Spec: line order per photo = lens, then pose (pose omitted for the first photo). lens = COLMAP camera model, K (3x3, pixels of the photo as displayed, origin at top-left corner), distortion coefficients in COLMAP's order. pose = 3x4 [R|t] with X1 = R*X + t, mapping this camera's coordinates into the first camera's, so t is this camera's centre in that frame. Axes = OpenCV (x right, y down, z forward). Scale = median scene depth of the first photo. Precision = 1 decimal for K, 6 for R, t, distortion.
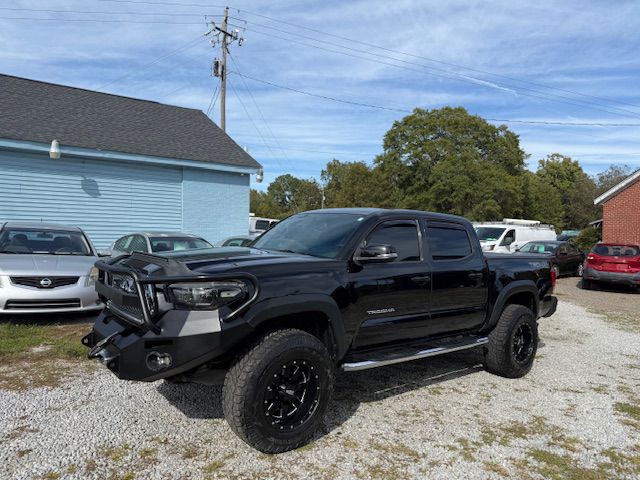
lens RADIAL K [[451.3, 0, 322.7], [0, 451.3, 249.7], [0, 0, 1]] dist [0.032480, -0.038746]
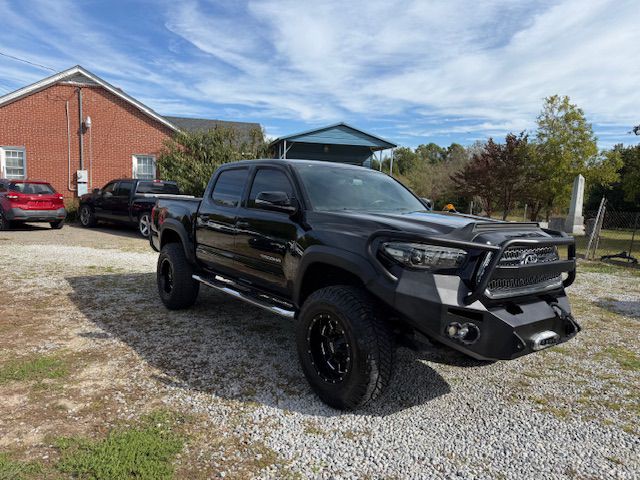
lens RADIAL K [[451.3, 0, 317.4], [0, 451.3, 237.3], [0, 0, 1]] dist [0.032480, -0.038746]
pose [[0.041240, -0.131990, 0.990393, -0.429205], [0.003511, 0.991249, 0.131957, -0.027160], [-0.999143, -0.001965, 0.041343, 0.443094]]
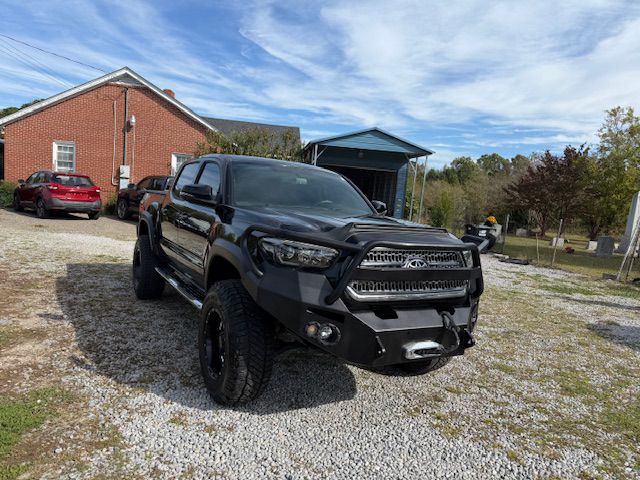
lens RADIAL K [[451.3, 0, 321.6], [0, 451.3, 239.9], [0, 0, 1]] dist [0.032480, -0.038746]
pose [[0.160311, -0.118481, 0.979930, -0.415427], [-0.037948, 0.991296, 0.126063, -0.021753], [-0.986337, -0.057395, 0.154419, 0.335818]]
